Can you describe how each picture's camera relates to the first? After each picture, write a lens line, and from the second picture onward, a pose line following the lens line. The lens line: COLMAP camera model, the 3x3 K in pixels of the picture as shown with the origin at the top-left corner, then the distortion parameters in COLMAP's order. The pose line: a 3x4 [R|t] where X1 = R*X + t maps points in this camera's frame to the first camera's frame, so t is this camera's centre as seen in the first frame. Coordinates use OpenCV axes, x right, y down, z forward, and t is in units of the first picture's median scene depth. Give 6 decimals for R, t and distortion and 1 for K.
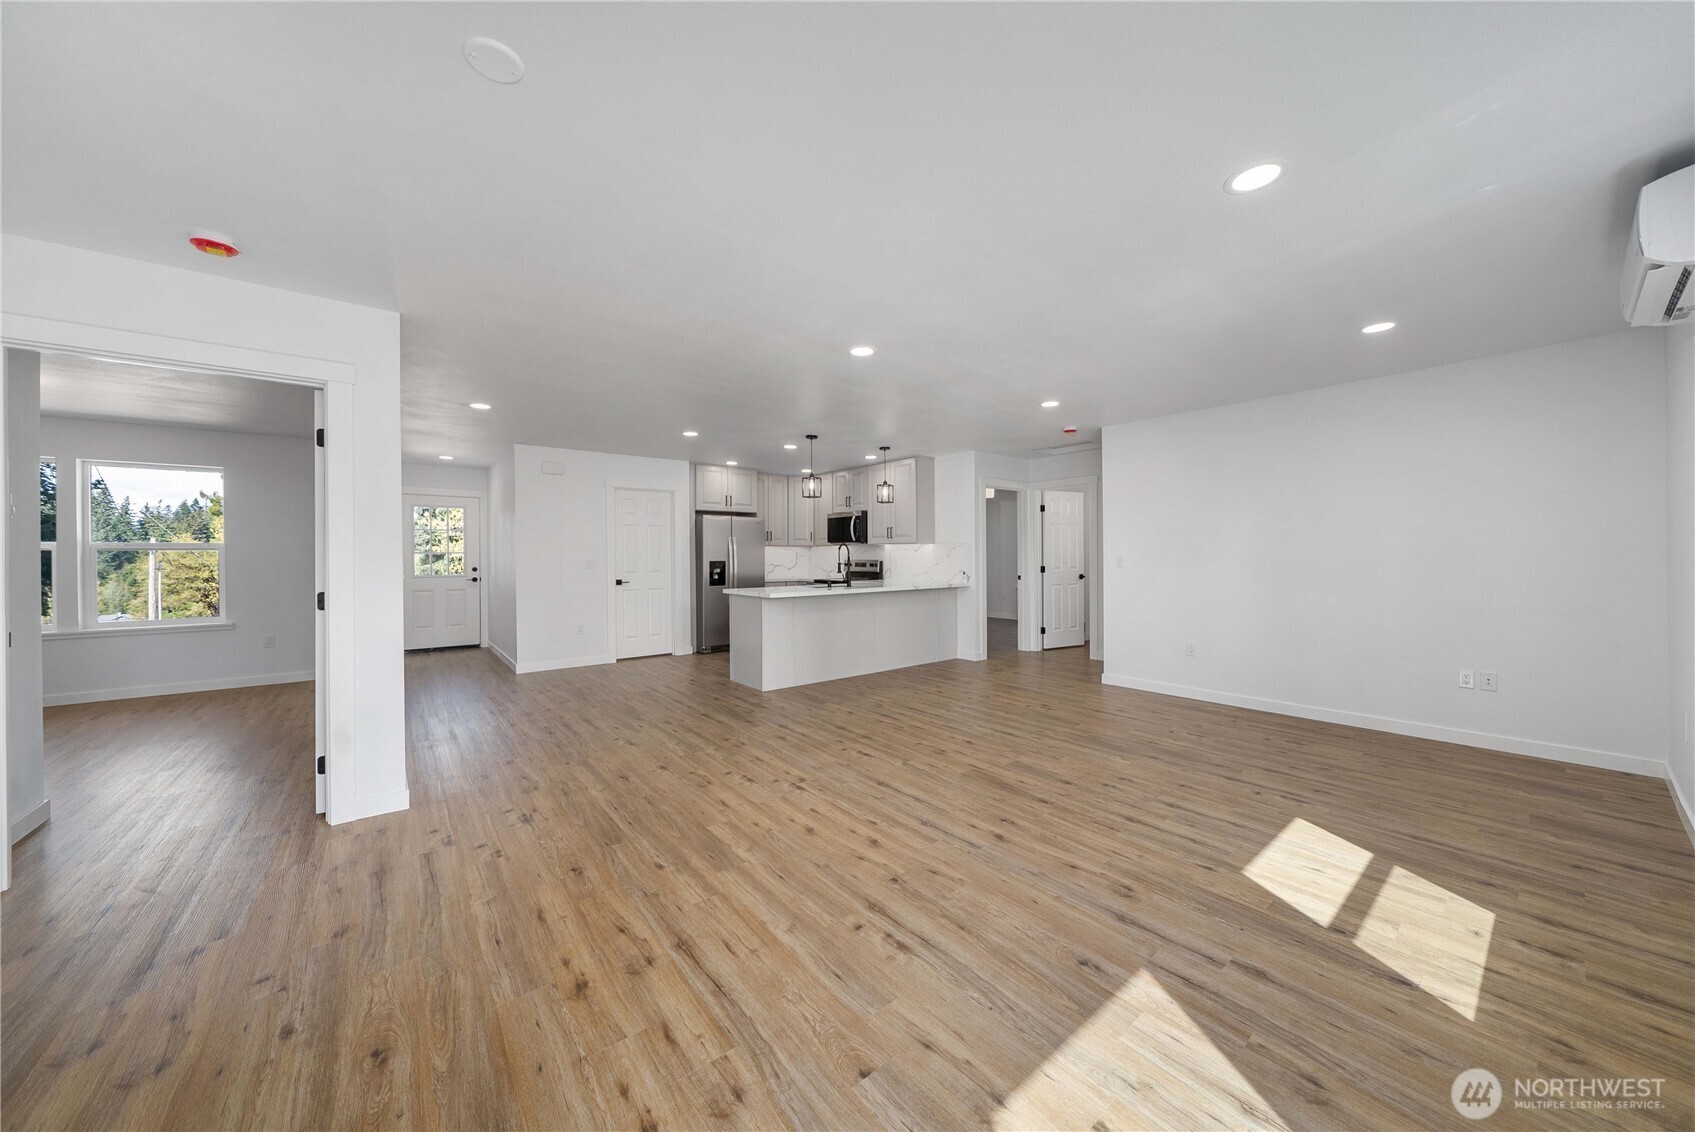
lens RADIAL K [[579.7, 0, 848.5], [0, 579.7, 562.3], [0, 0, 1]] dist [-0.005333, -0.000091]
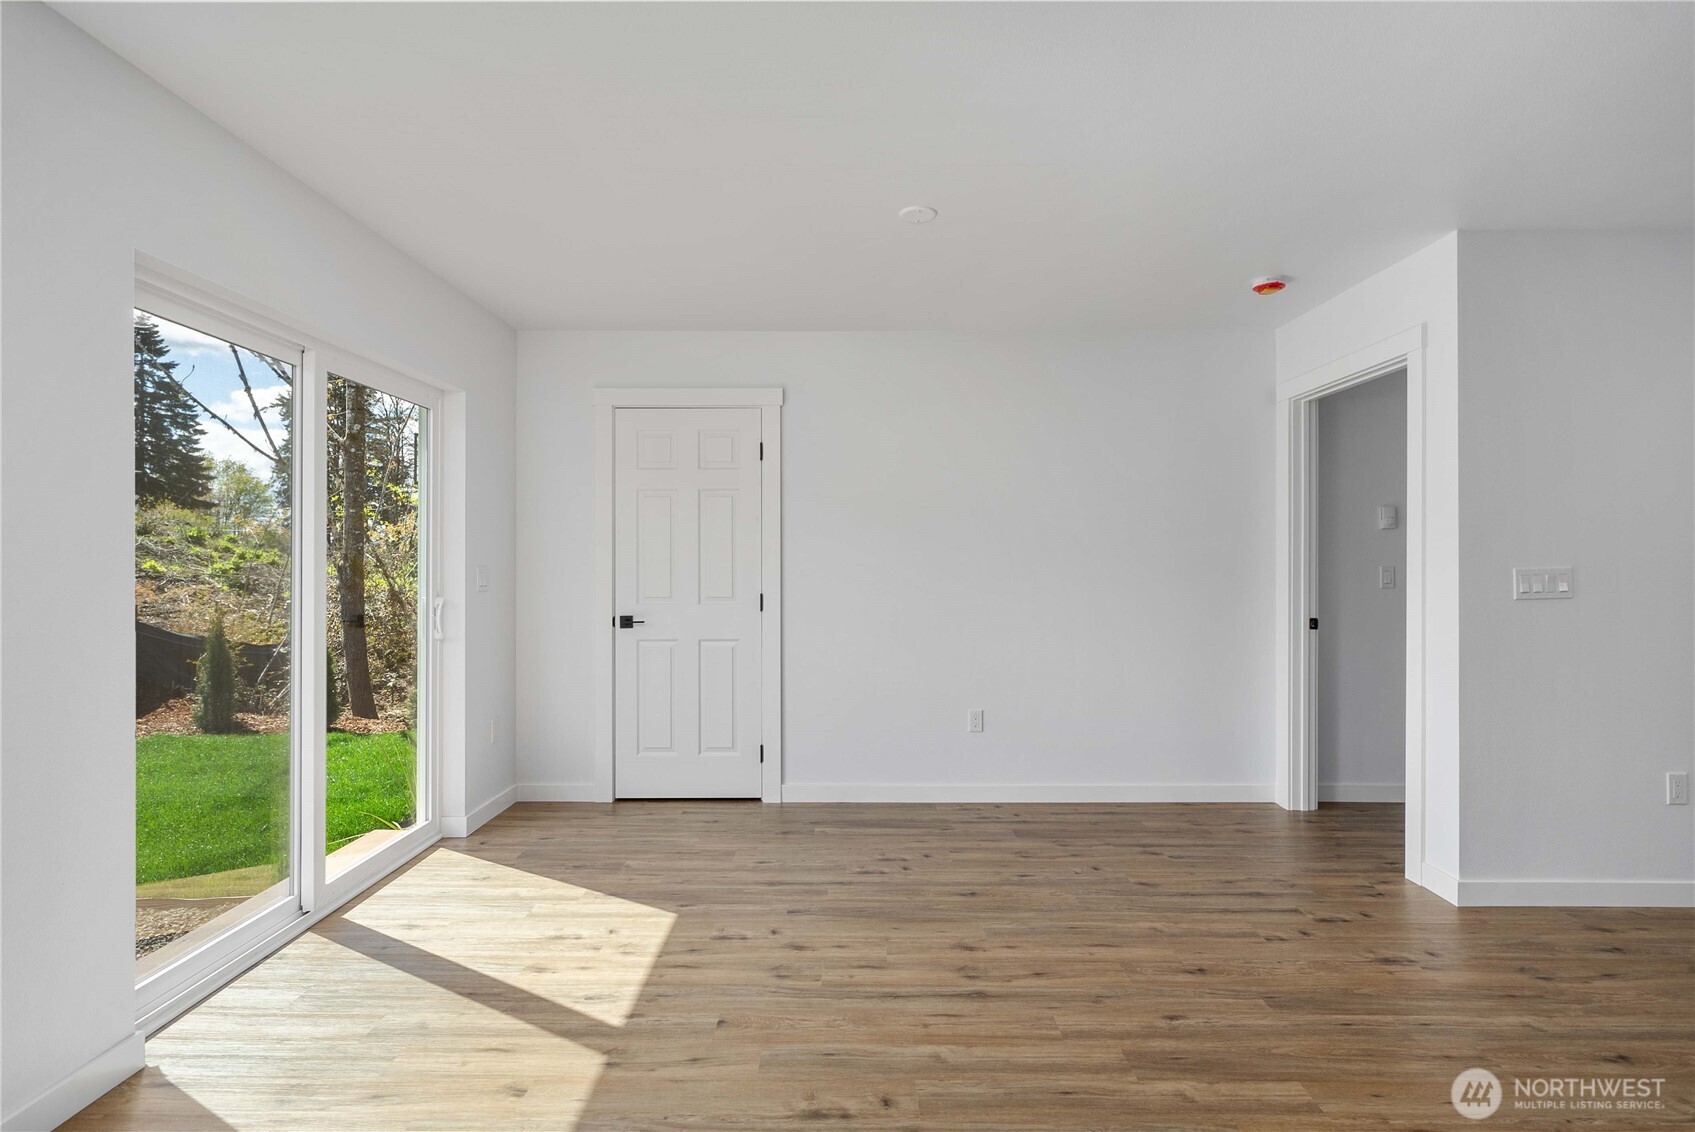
lens RADIAL K [[863.0, 0, 847.7], [0, 863.0, 563.4], [0, 0, 1]] dist [0.001088, -0.000272]
pose [[-0.629957, 0.004466, -0.776618, 0.526109], [-0.004930, 0.999940, 0.009749, -0.012509], [0.776615, 0.009970, -0.629897, 1.003512]]
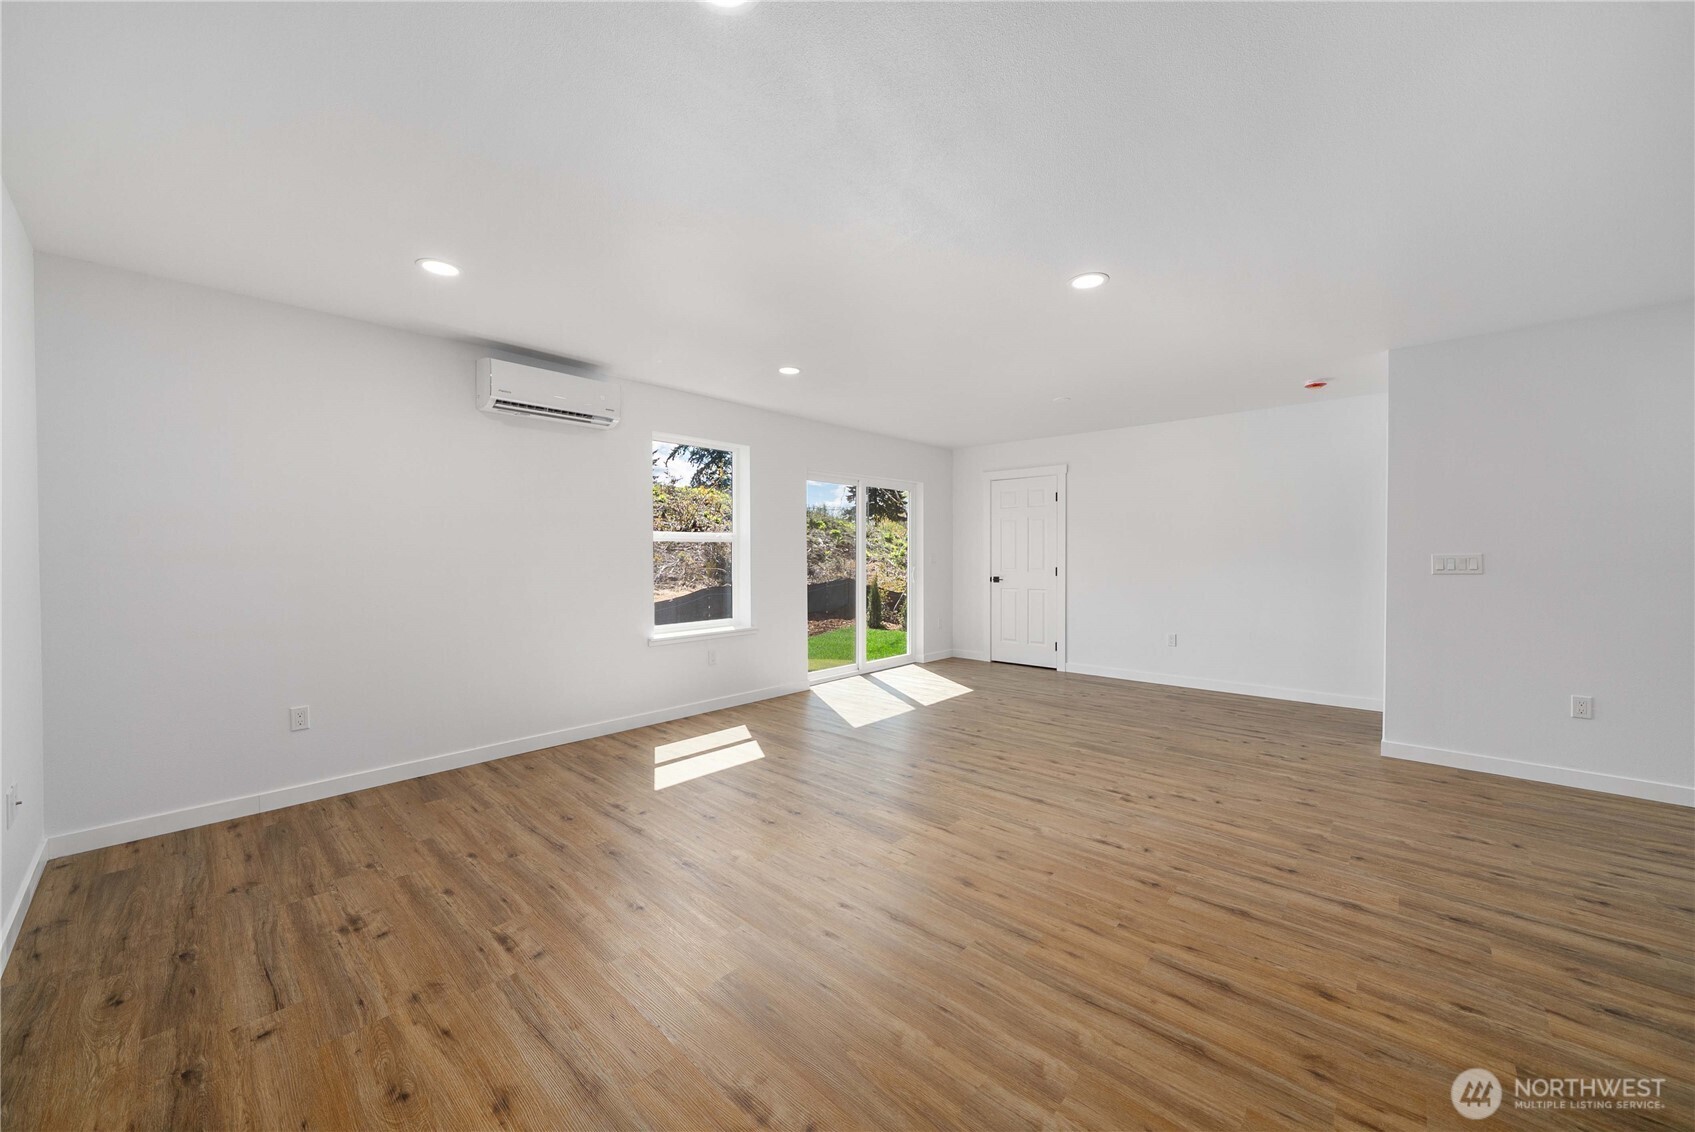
lens RADIAL K [[624.2, 0, 848.0], [0, 624.2, 559.0], [0, 0, 1]] dist [-0.002794, -0.000063]
pose [[-0.988021, 0.010459, -0.153965, 0.514794], [0.007213, 0.999740, 0.021631, -0.025485], [0.154151, 0.020261, -0.987840, 1.962260]]
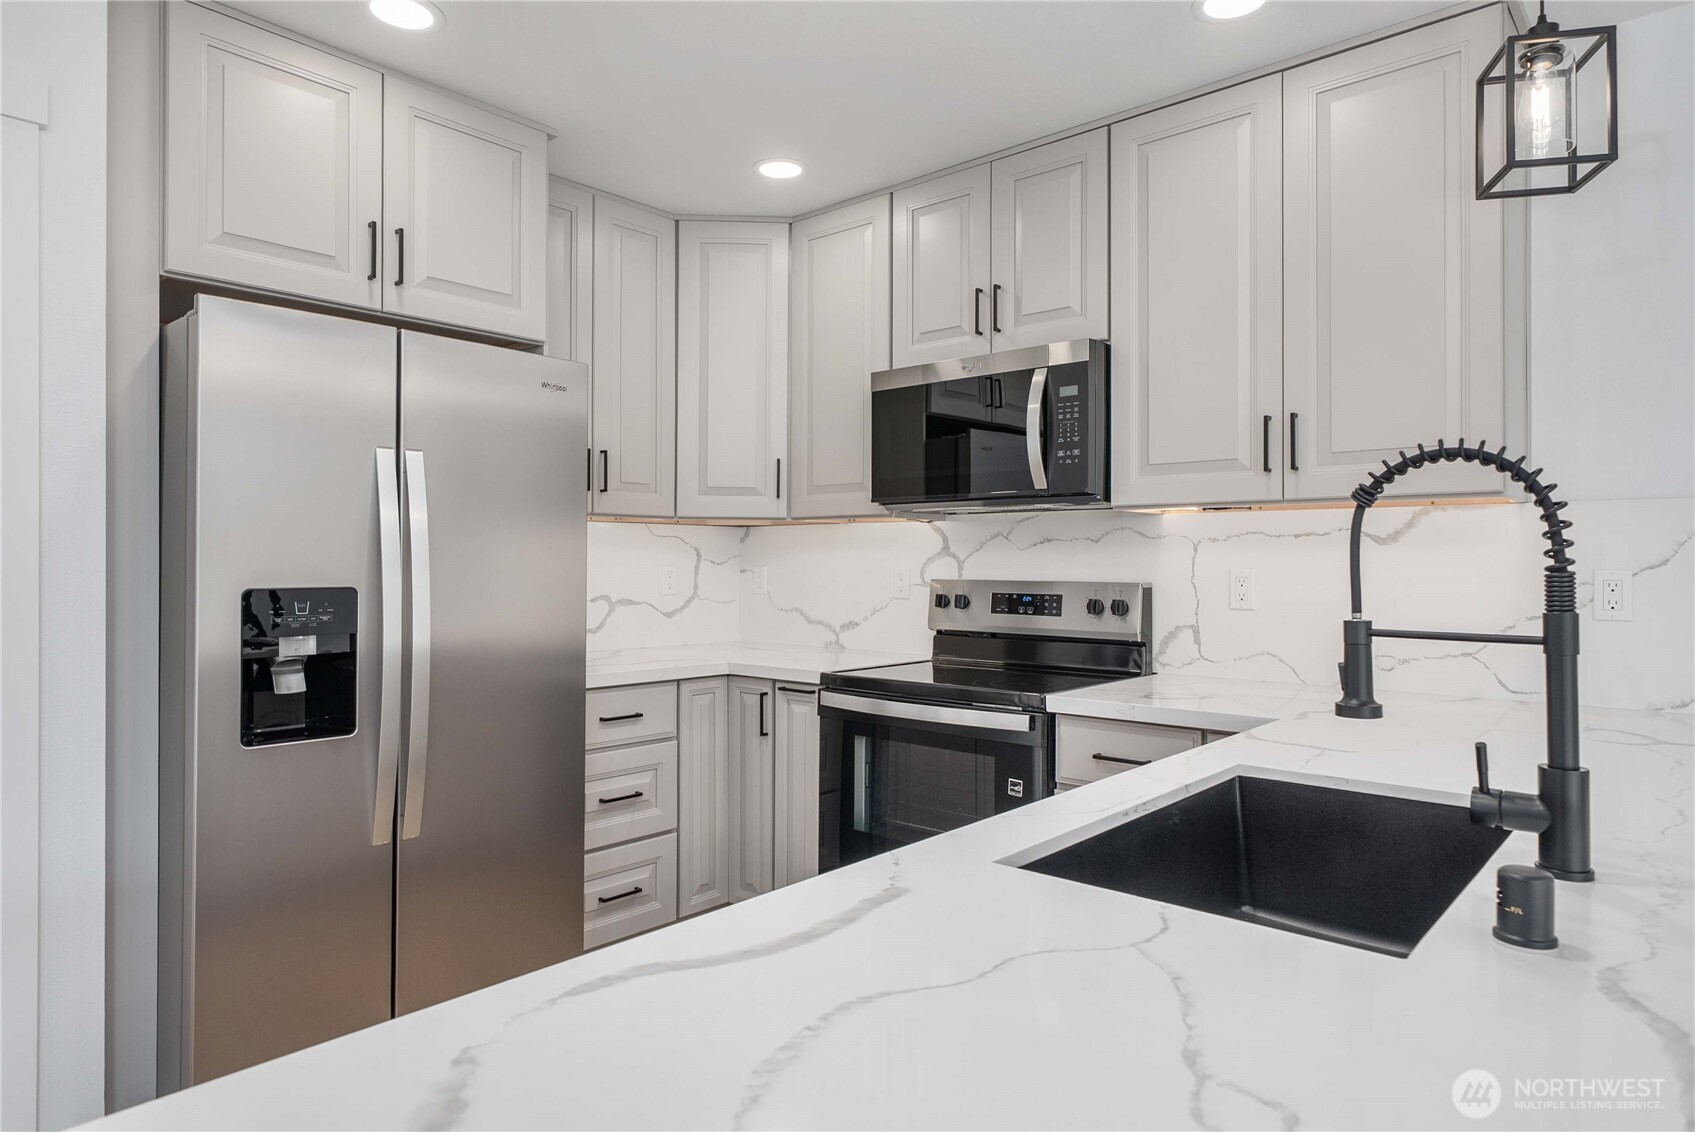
lens RADIAL K [[1002.9, 0, 845.2], [0, 1002.9, 557.0], [0, 0, 1]] dist [-0.001933, 0.001280]
pose [[0.985712, 0.008061, 0.168248, -0.296250], [-0.005087, 0.999823, -0.018099, -0.016781], [-0.168364, 0.016984, 0.985579, 1.678344]]
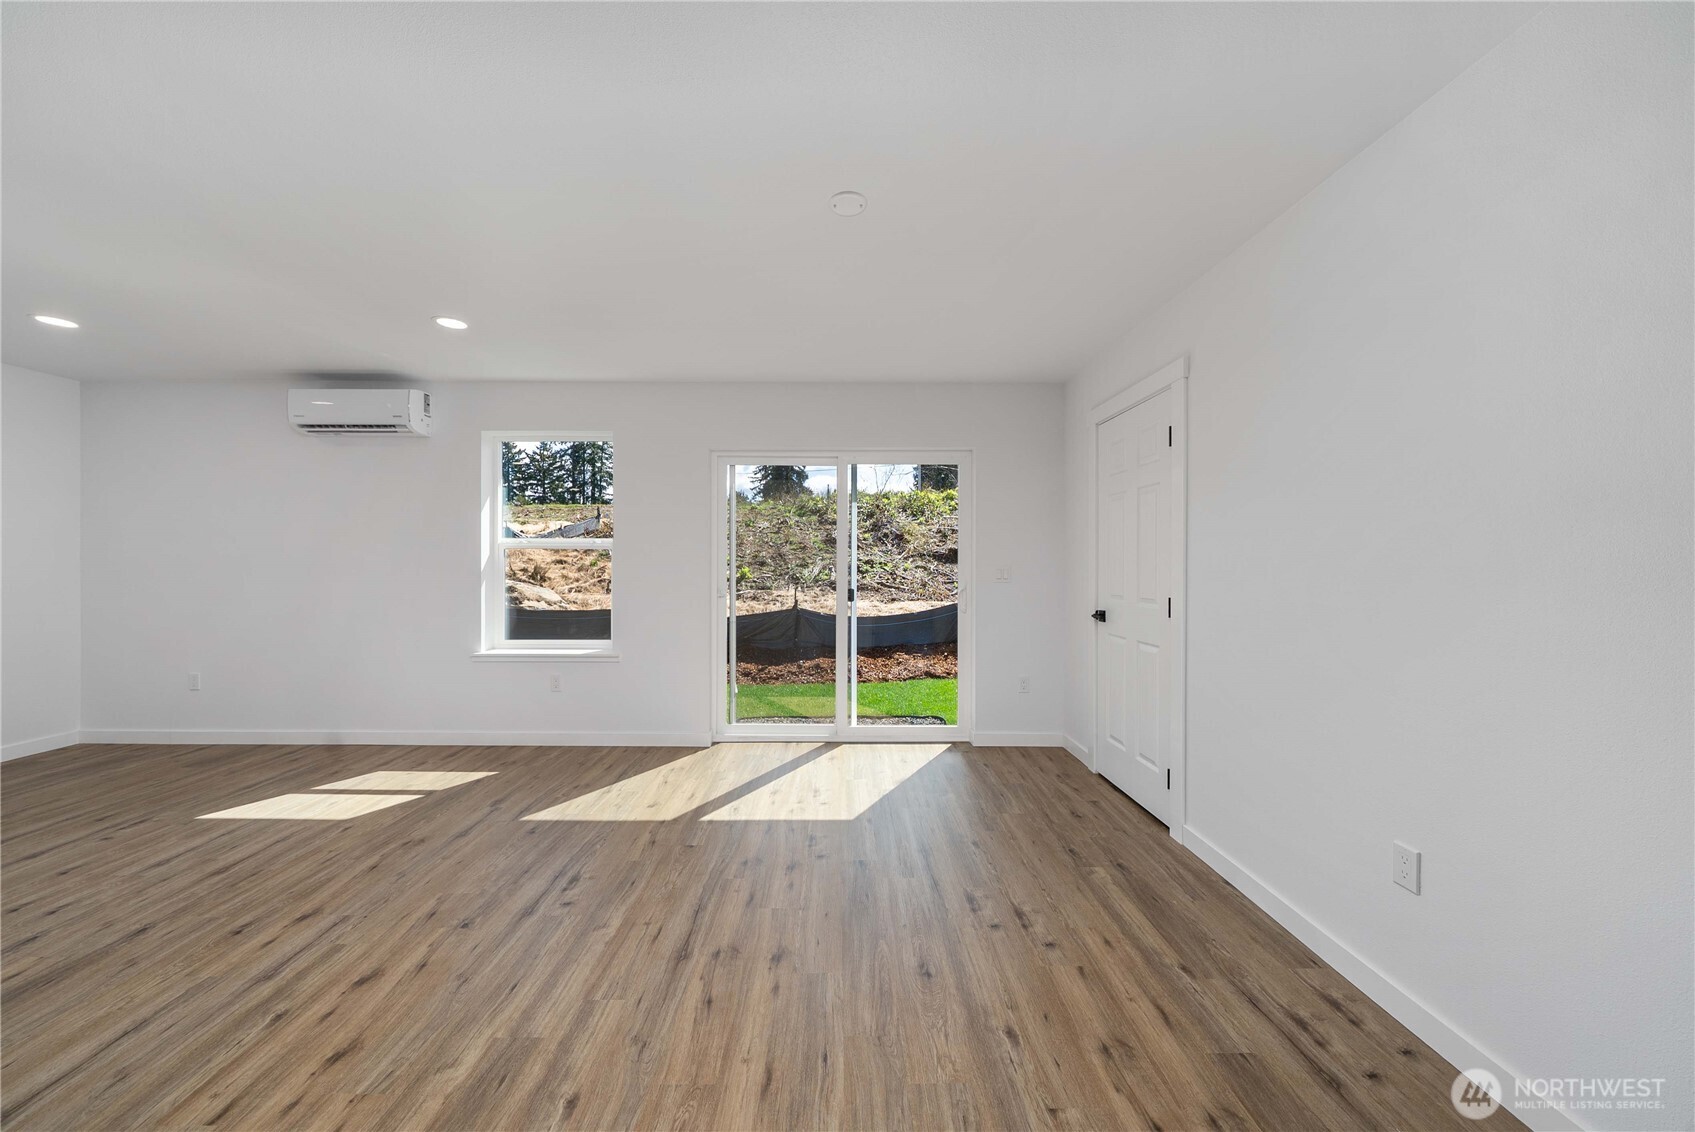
lens RADIAL K [[588.2, 0, 840.1], [0, 588.2, 562.8], [0, 0, 1]] dist [-0.006325, 0.000040]
pose [[-0.782566, 0.004651, 0.622550, -0.671656], [0.009593, 0.999943, 0.004589, -0.006359], [-0.622493, 0.009564, -0.782567, 0.961115]]
